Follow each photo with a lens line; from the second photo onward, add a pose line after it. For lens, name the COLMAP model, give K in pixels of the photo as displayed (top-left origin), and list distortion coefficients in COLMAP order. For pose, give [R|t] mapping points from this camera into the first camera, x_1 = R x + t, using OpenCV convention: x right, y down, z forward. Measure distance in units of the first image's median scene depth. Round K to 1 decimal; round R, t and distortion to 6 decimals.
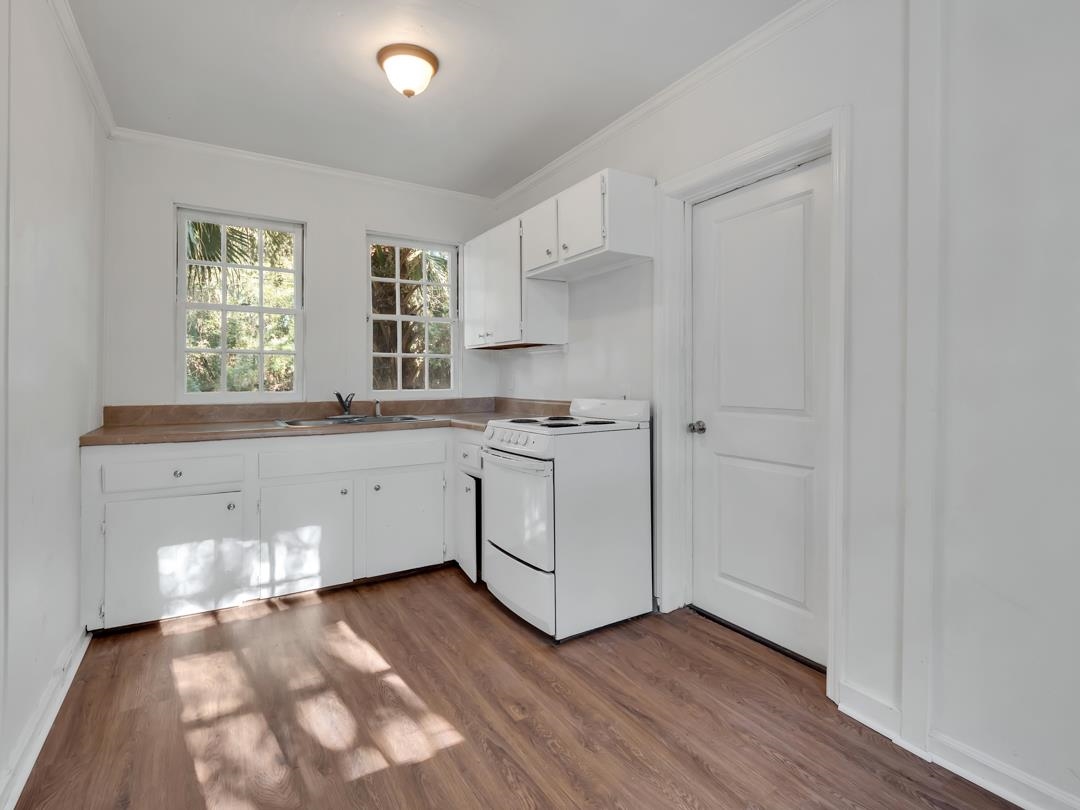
lens RADIAL K [[531.1, 0, 526.8], [0, 531.1, 372.4], [0, 0, 1]] dist [0.008922, -0.009108]
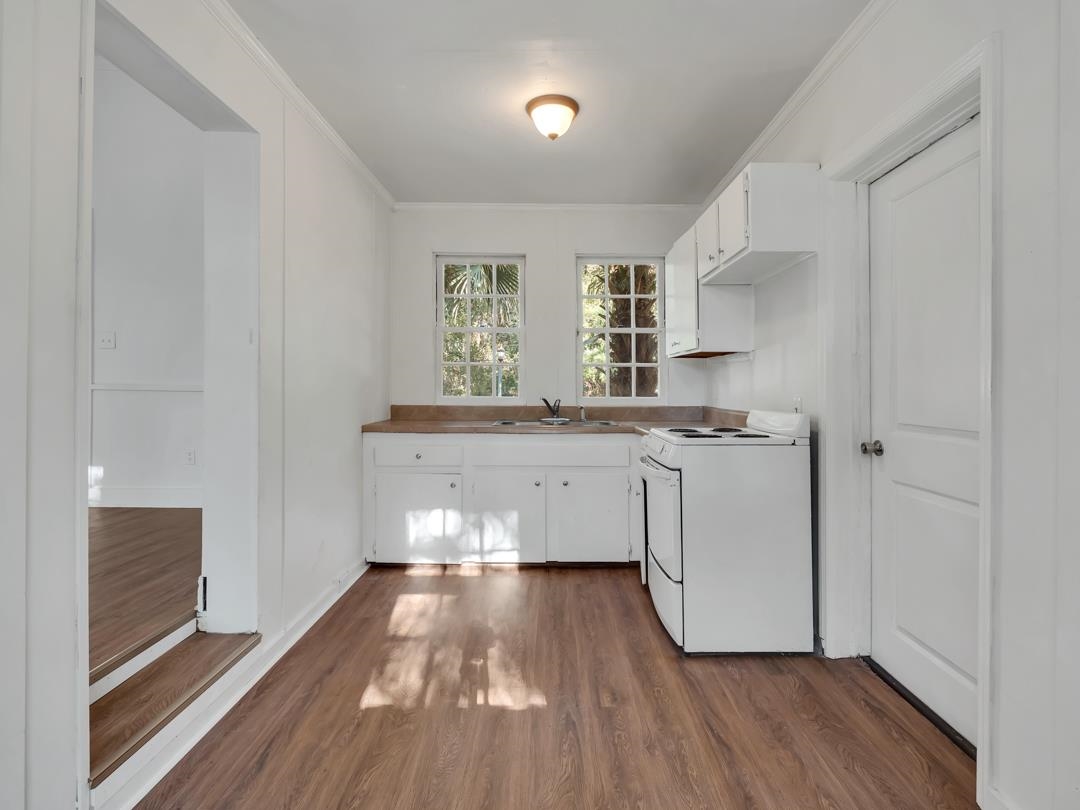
lens RADIAL K [[531.1, 0, 548.4], [0, 531.1, 379.9], [0, 0, 1]] dist [0.008922, -0.009108]
pose [[0.861385, 0.001316, -0.507950, 0.305722], [-0.001334, 0.999999, 0.000329, -0.003389], [0.507950, 0.000395, 0.861386, 0.013713]]
